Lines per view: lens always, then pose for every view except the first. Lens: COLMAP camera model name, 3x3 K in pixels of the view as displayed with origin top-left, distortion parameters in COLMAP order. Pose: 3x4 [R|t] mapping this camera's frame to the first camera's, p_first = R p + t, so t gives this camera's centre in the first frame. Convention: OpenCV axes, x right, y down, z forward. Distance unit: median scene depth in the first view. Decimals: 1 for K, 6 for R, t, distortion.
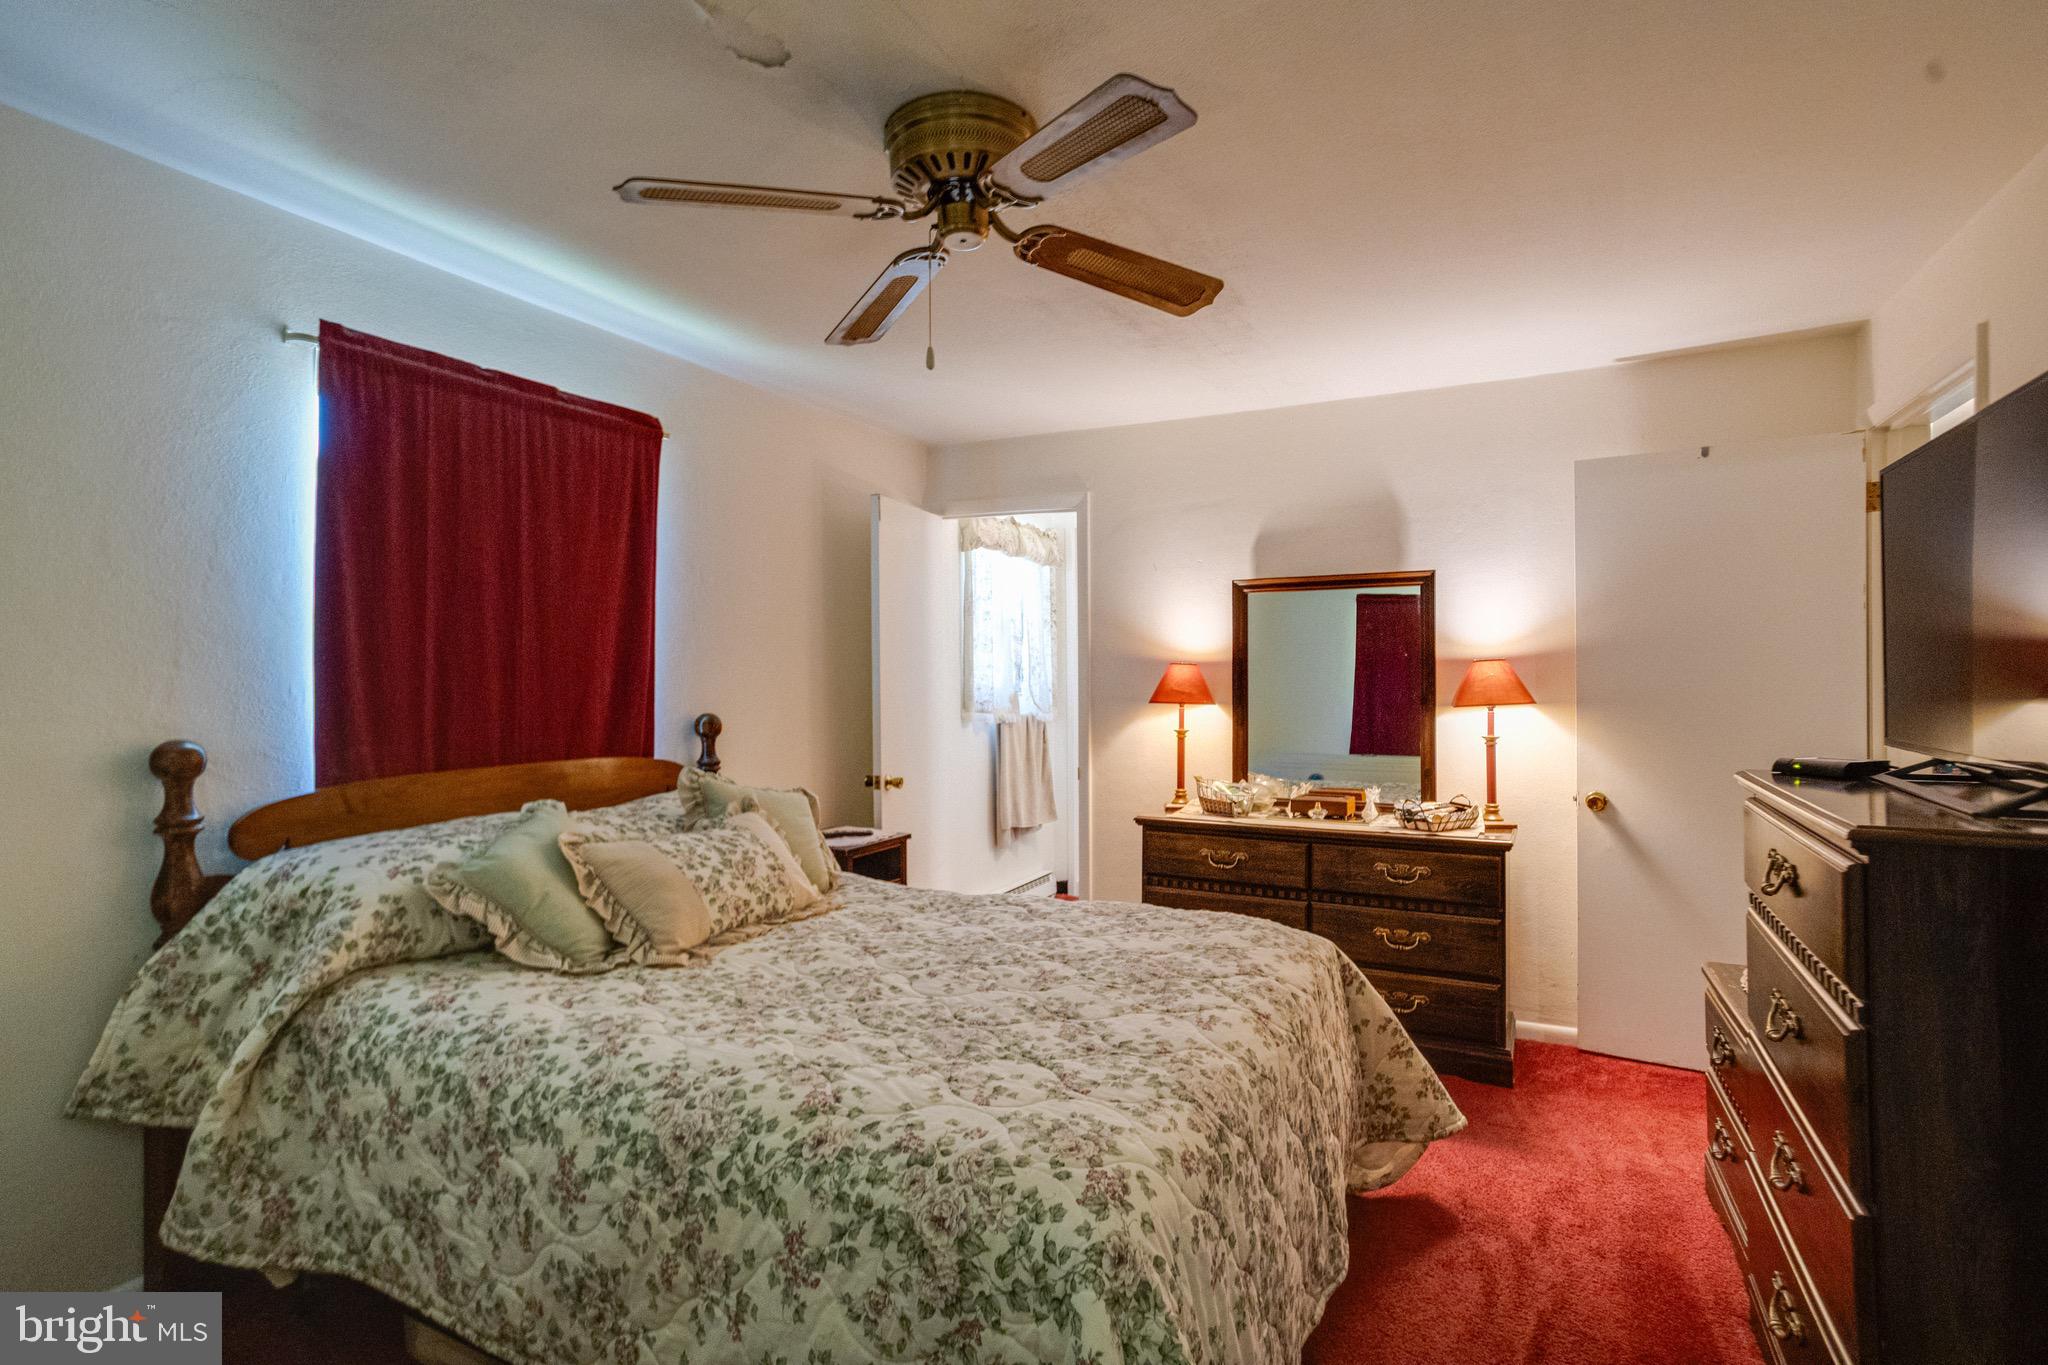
lens RADIAL K [[990.1, 0, 1014.5], [0, 990.1, 672.7], [0, 0, 1]] dist [-0.053763, 0.037664]
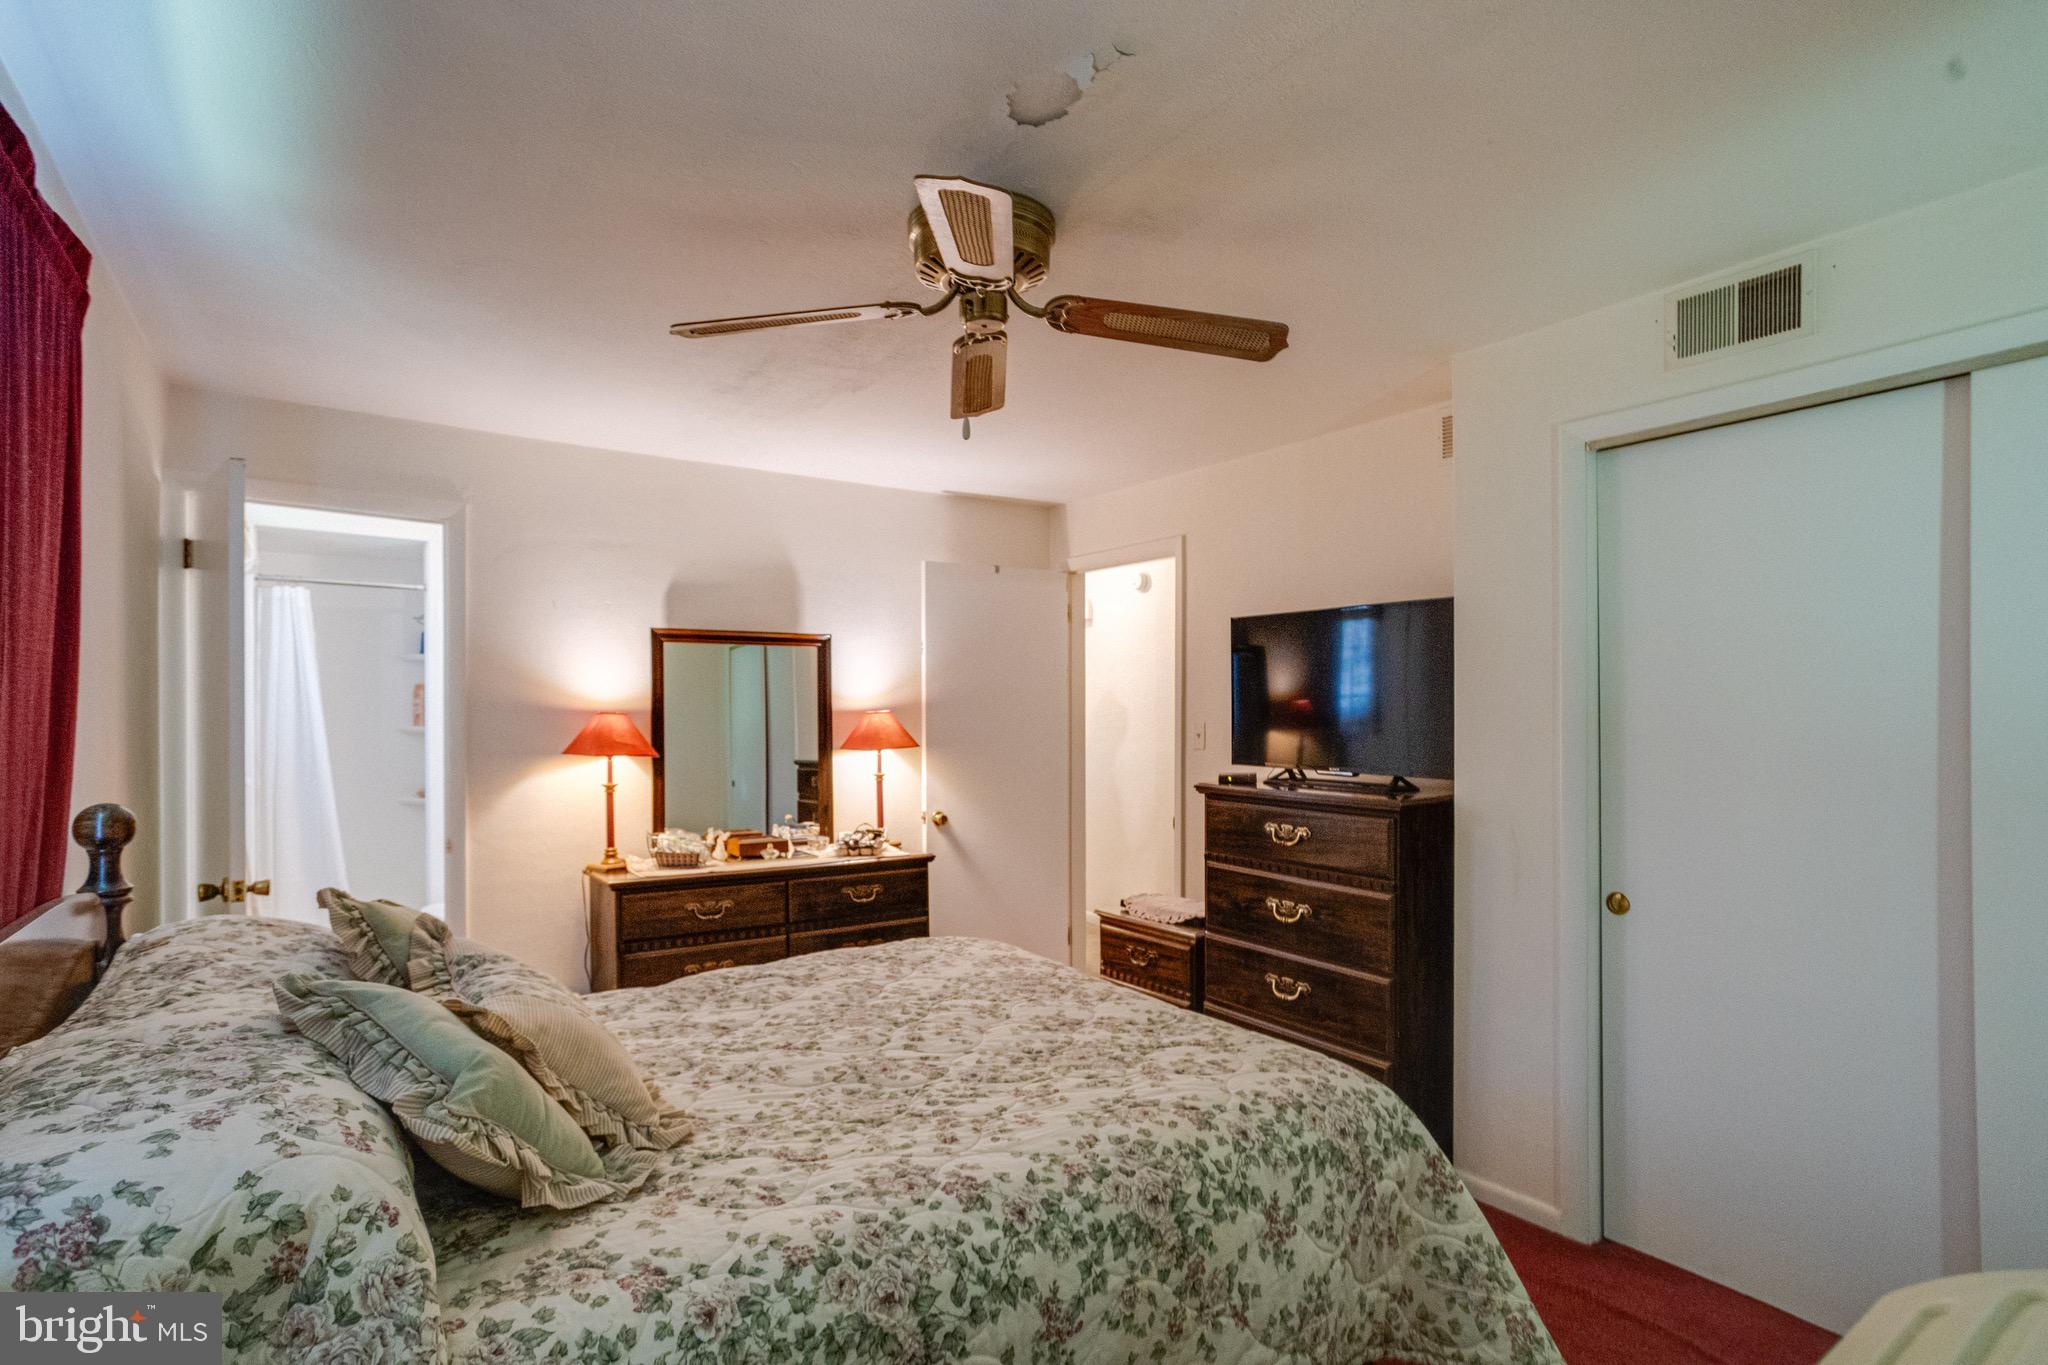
lens RADIAL K [[990.1, 0, 1014.5], [0, 990.1, 672.7], [0, 0, 1]] dist [-0.053763, 0.037664]
pose [[0.477860, 0.034363, 0.877764, -1.078117], [-0.004058, 0.999310, -0.036912, -0.033344], [-0.878427, 0.014077, 0.477669, 0.504616]]
